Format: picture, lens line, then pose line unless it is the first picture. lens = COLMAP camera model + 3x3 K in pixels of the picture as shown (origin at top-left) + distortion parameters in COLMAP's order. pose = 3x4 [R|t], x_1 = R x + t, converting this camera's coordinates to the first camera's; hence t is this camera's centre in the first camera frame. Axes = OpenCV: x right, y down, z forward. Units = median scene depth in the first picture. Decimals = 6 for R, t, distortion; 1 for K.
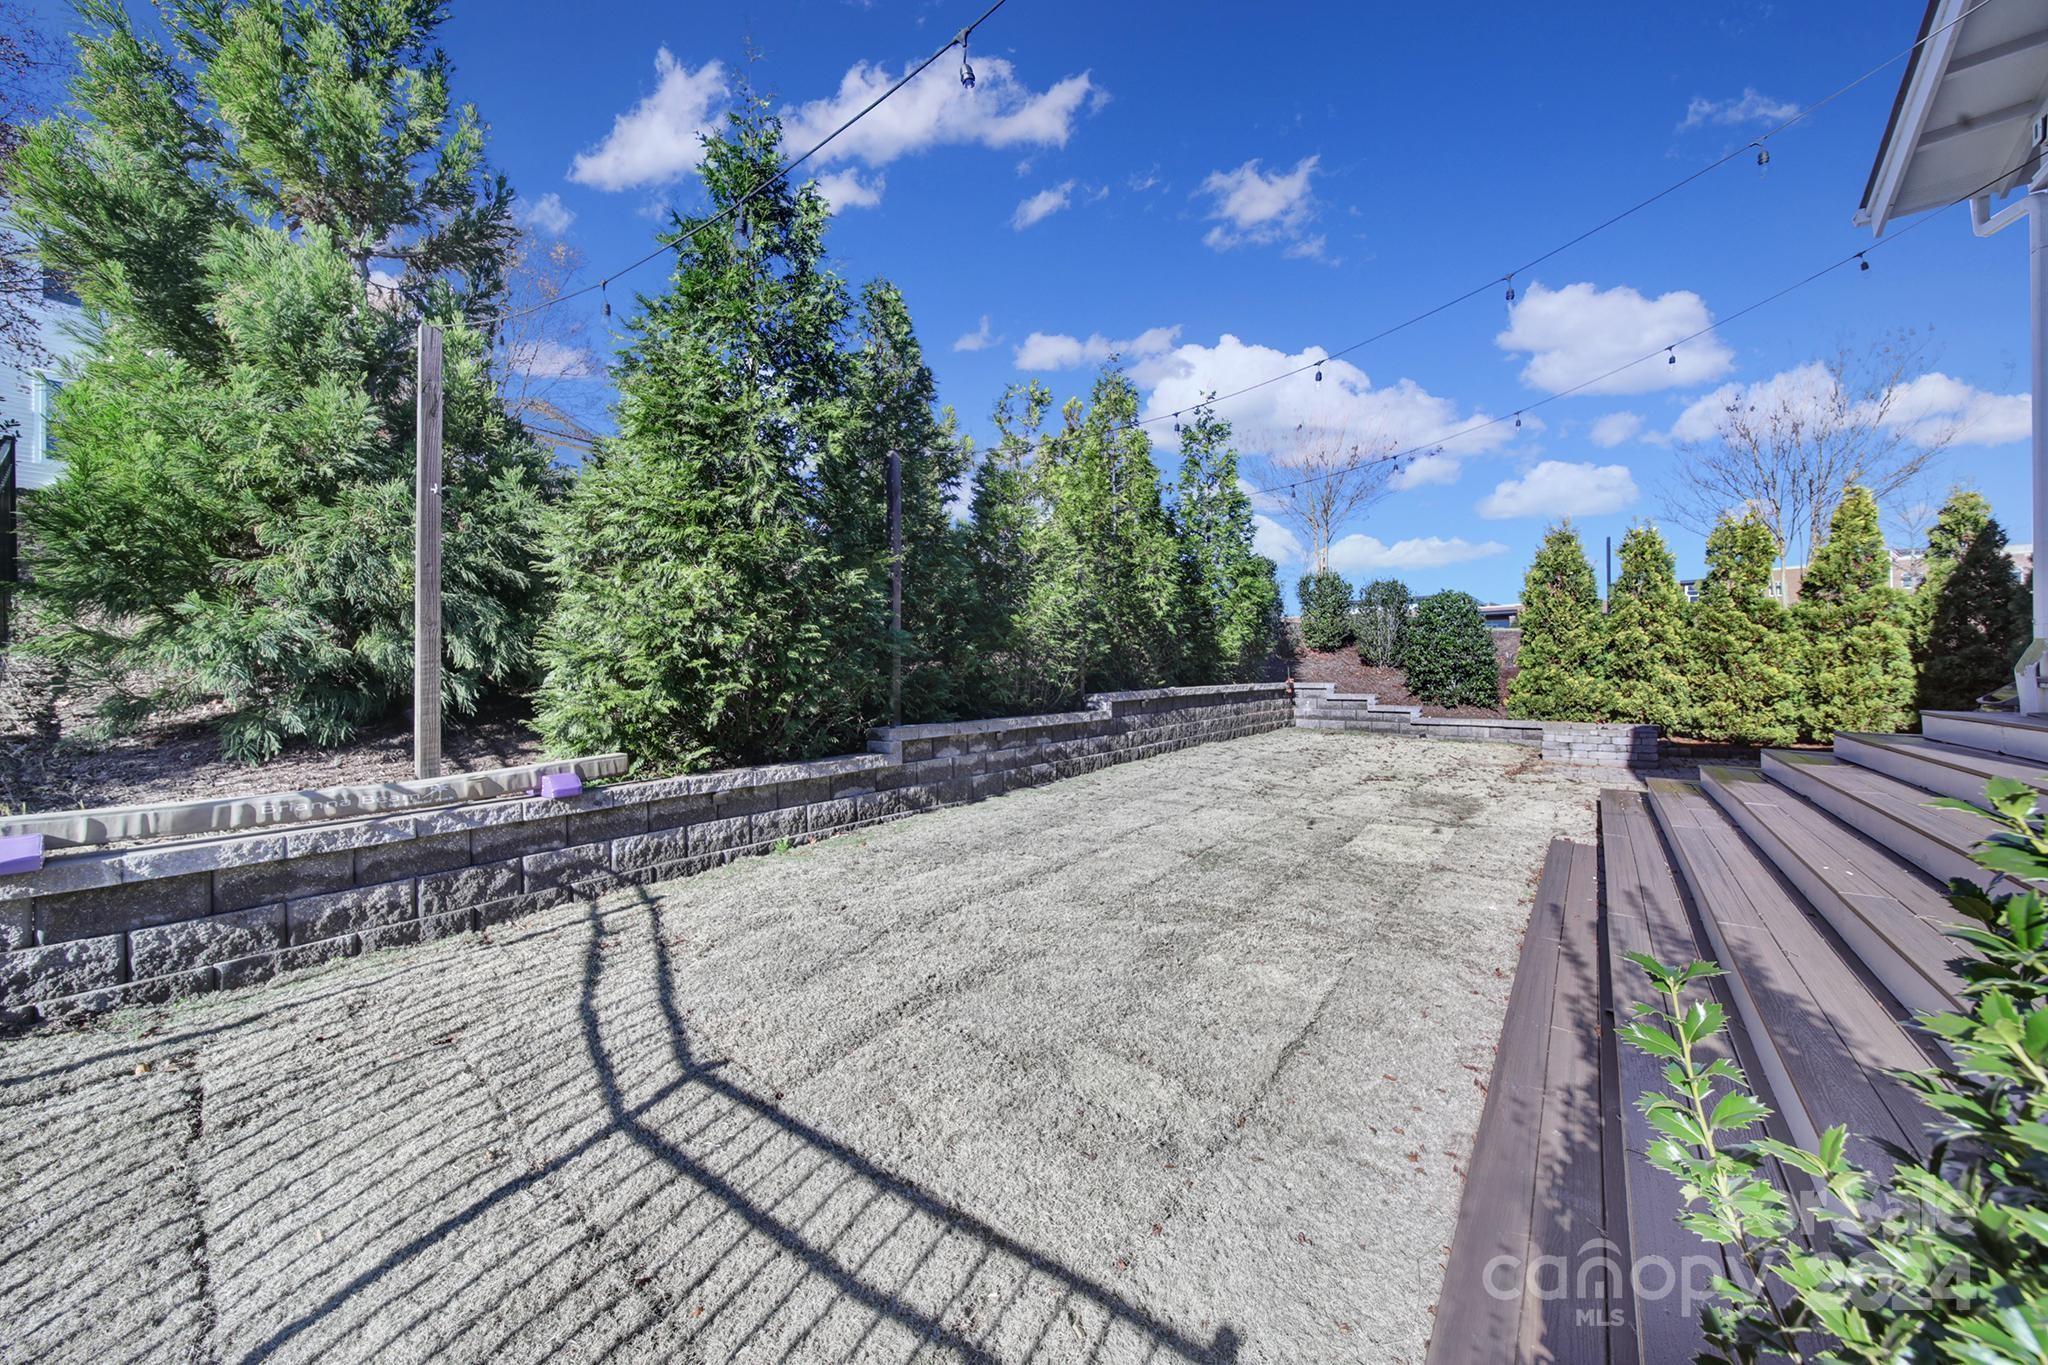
lens RADIAL K [[718.5, 0, 1024.4], [0, 718.5, 648.0], [0, 0, 1]] dist [-0.001555, -0.000128]
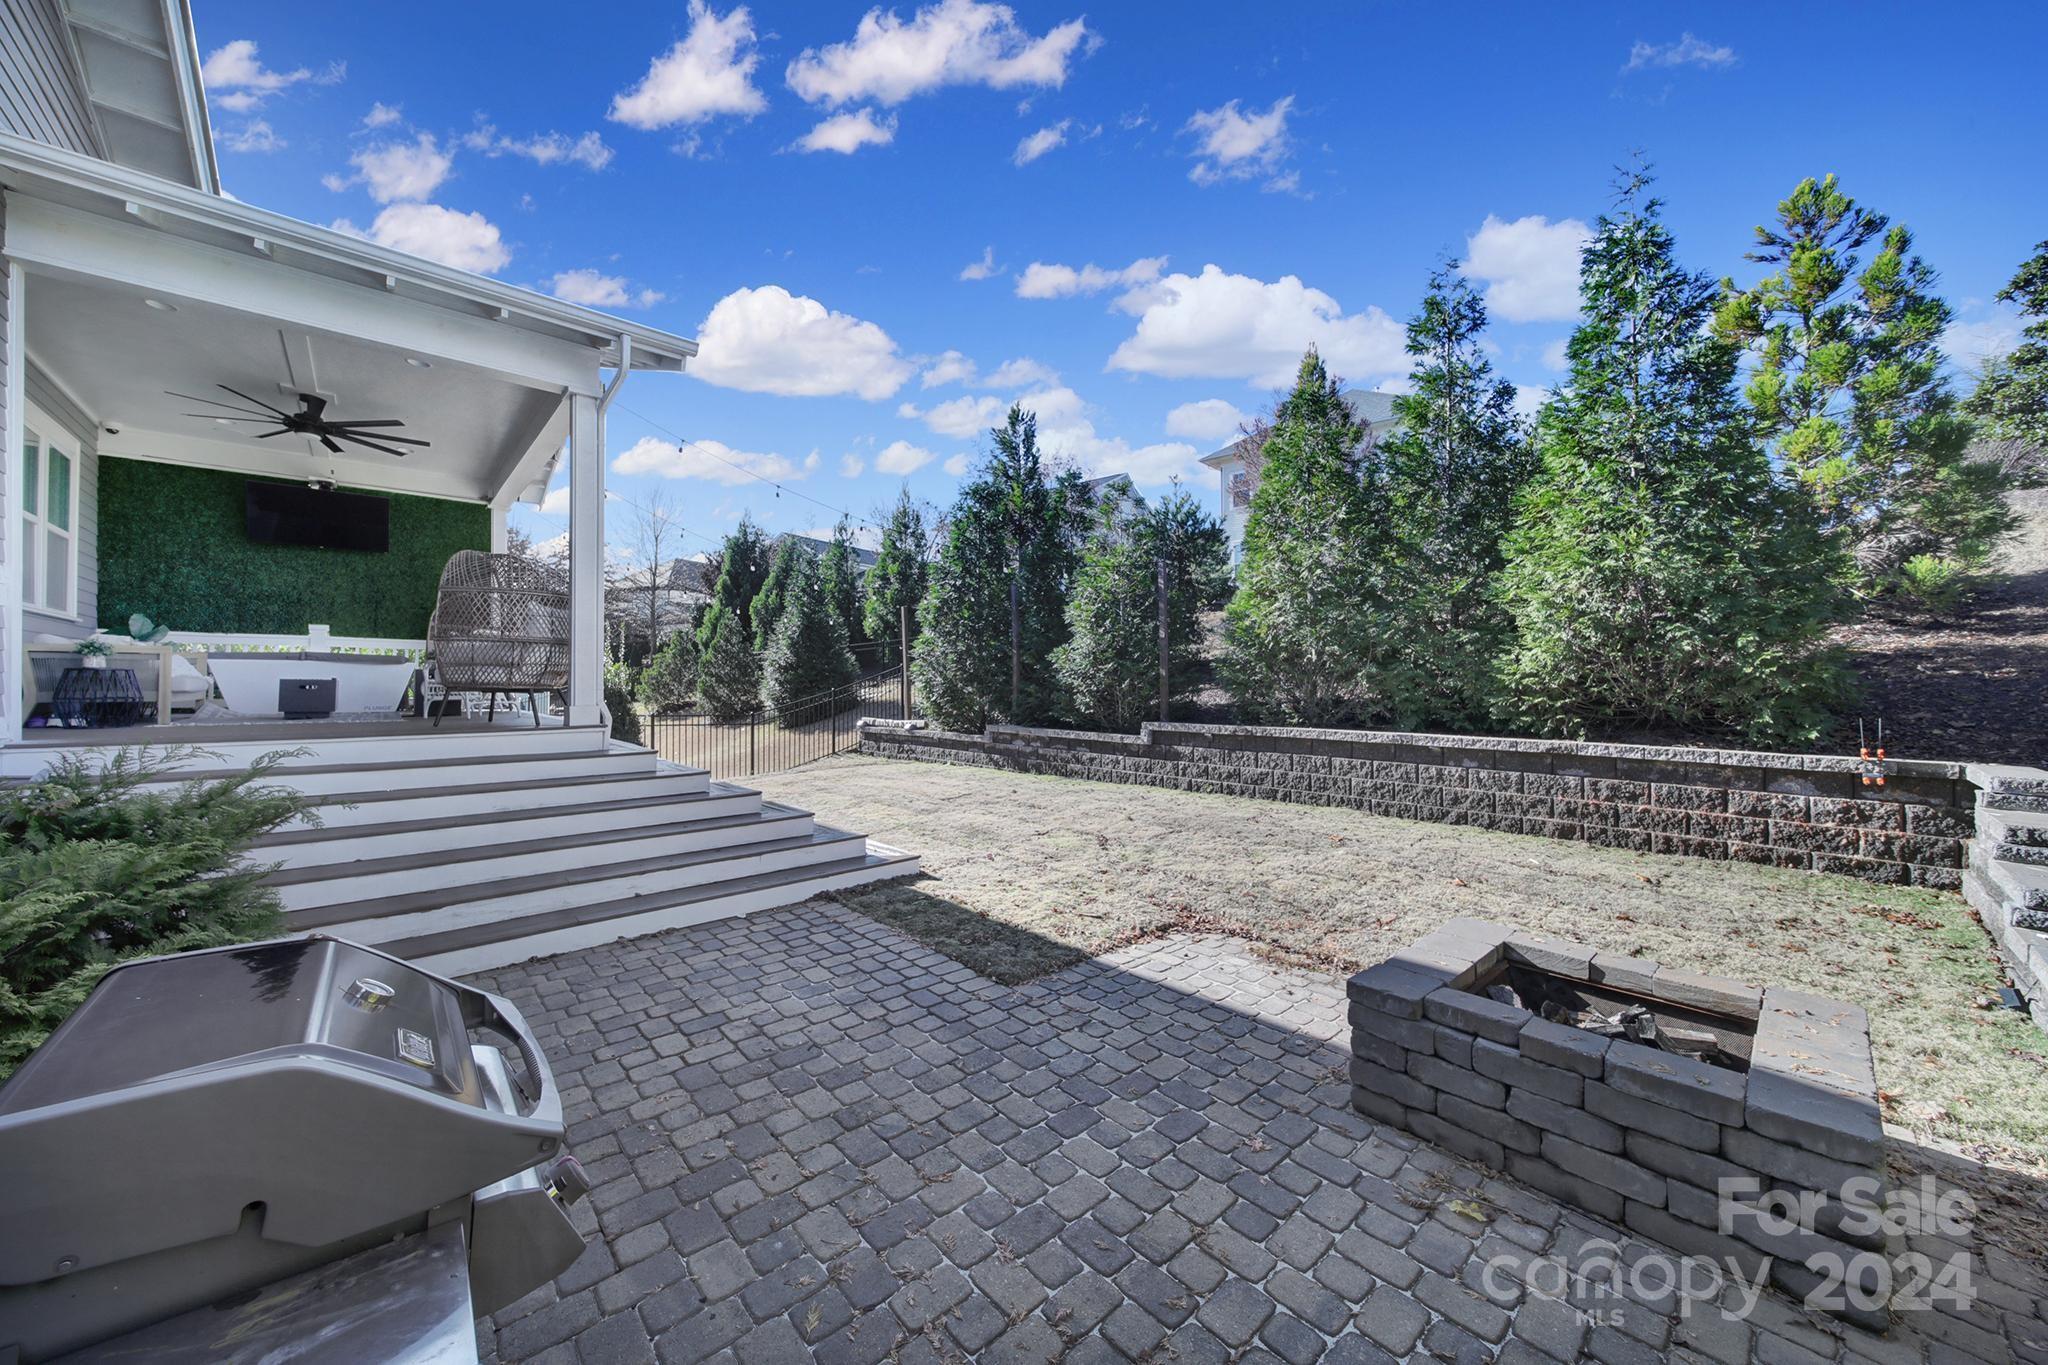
lens RADIAL K [[727.1, 0, 1020.5], [0, 727.1, 663.6], [0, 0, 1]] dist [0.014897, -0.000089]
pose [[-0.174223, -0.017413, -0.984552, 1.824854], [0.032415, 0.999200, -0.023408, -0.012169], [0.984173, -0.035992, -0.173519, 1.418815]]
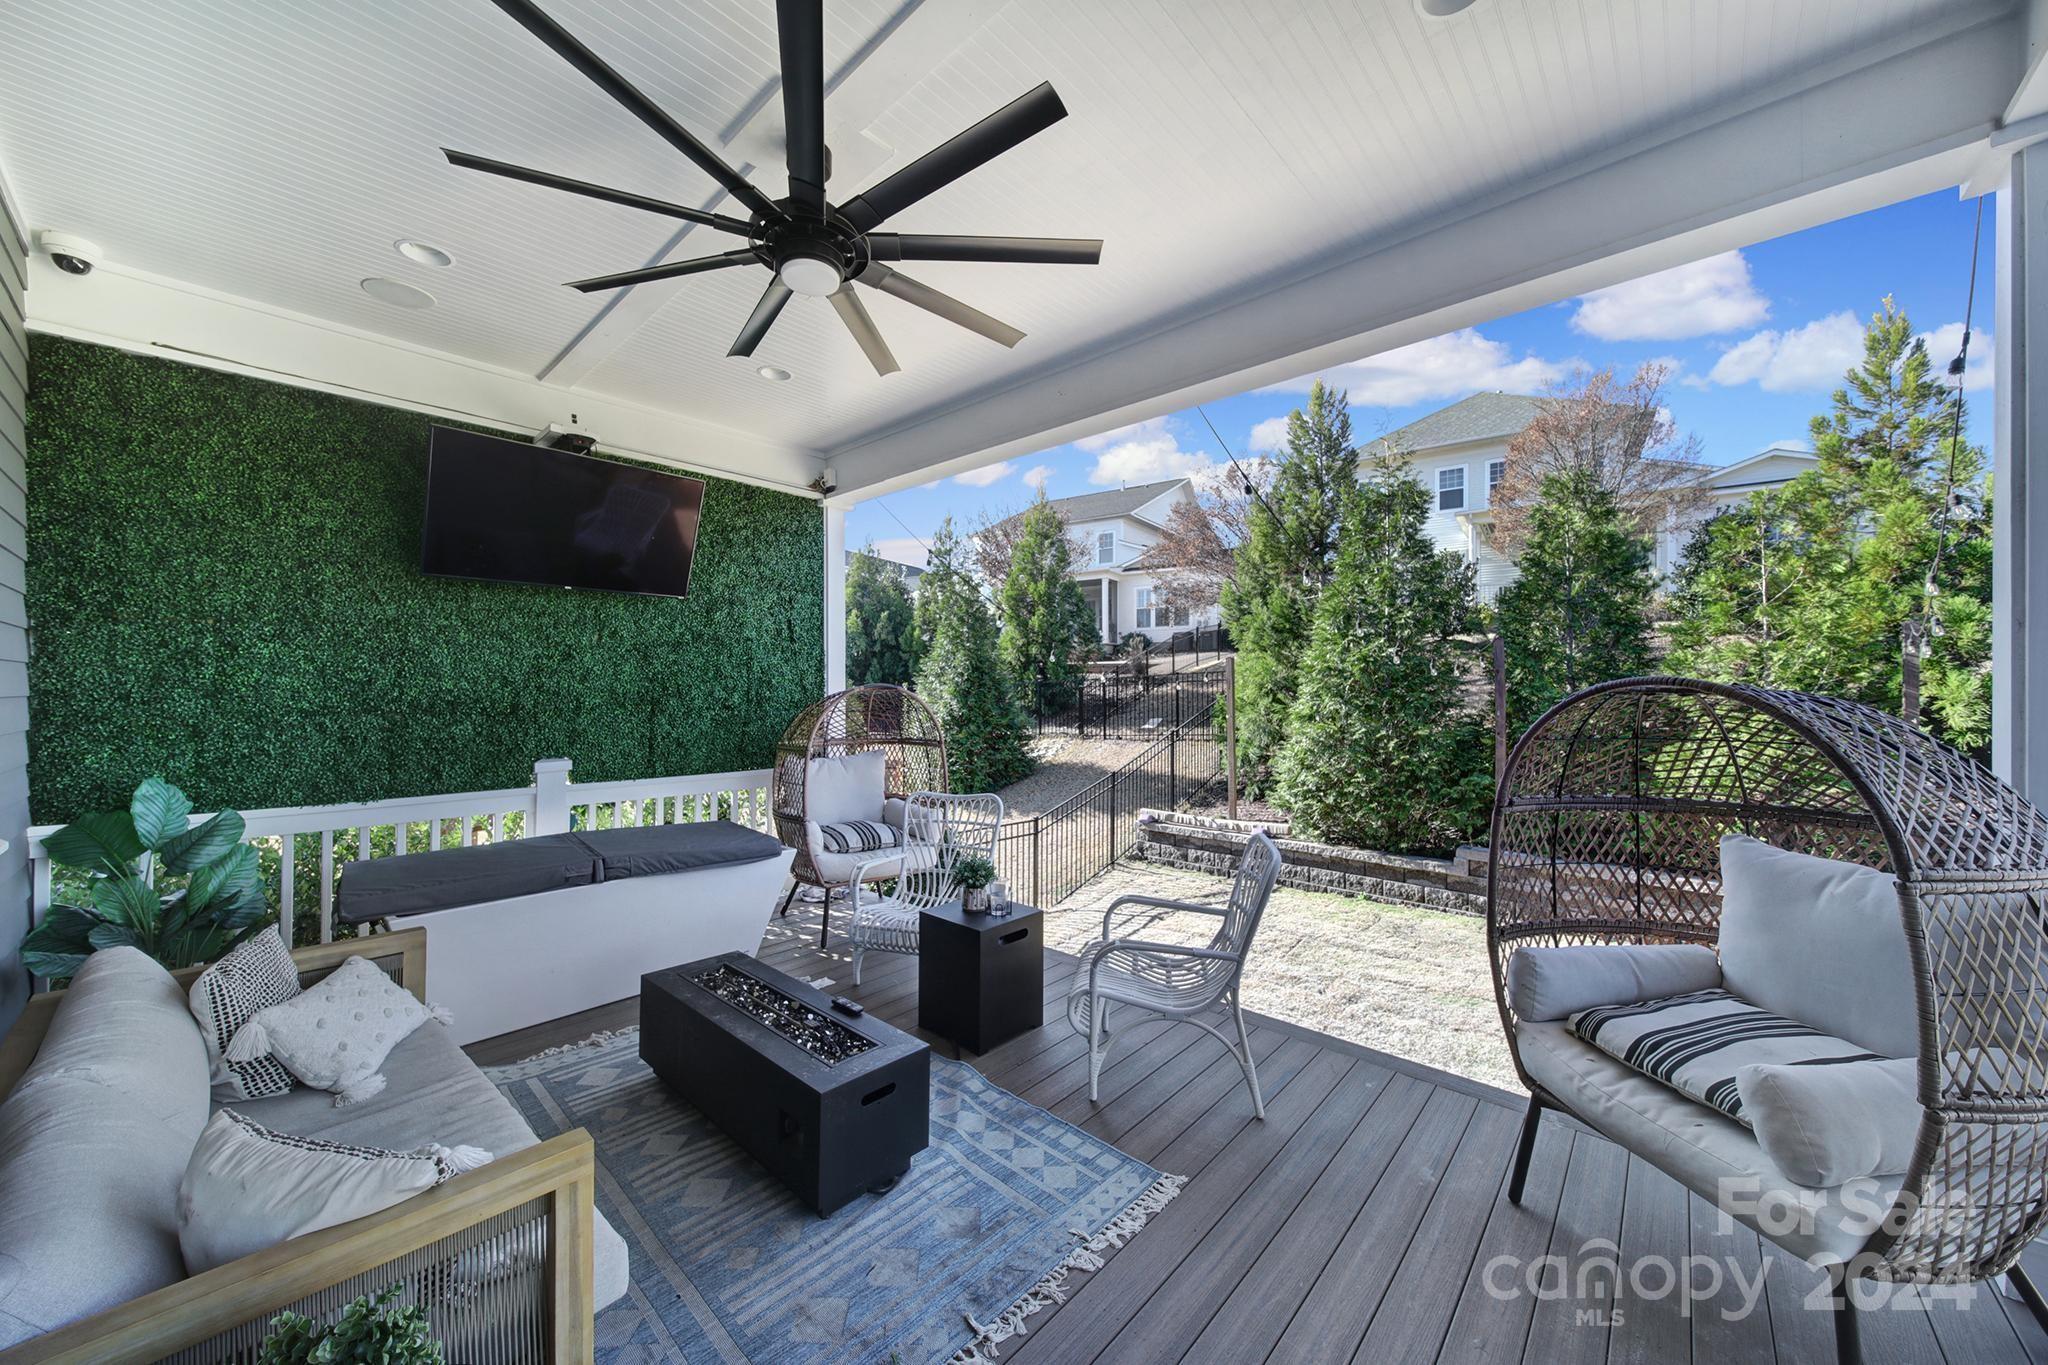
lens RADIAL K [[720.9, 0, 1024.0], [0, 720.9, 682.5], [0, 0, 1]] dist [-0.001063, -0.000024]
pose [[-0.067864, 0.000132, -0.997695, 1.228749], [0.029190, 0.999572, -0.001853, -0.225214], [0.997268, -0.029248, -0.067838, 0.251165]]
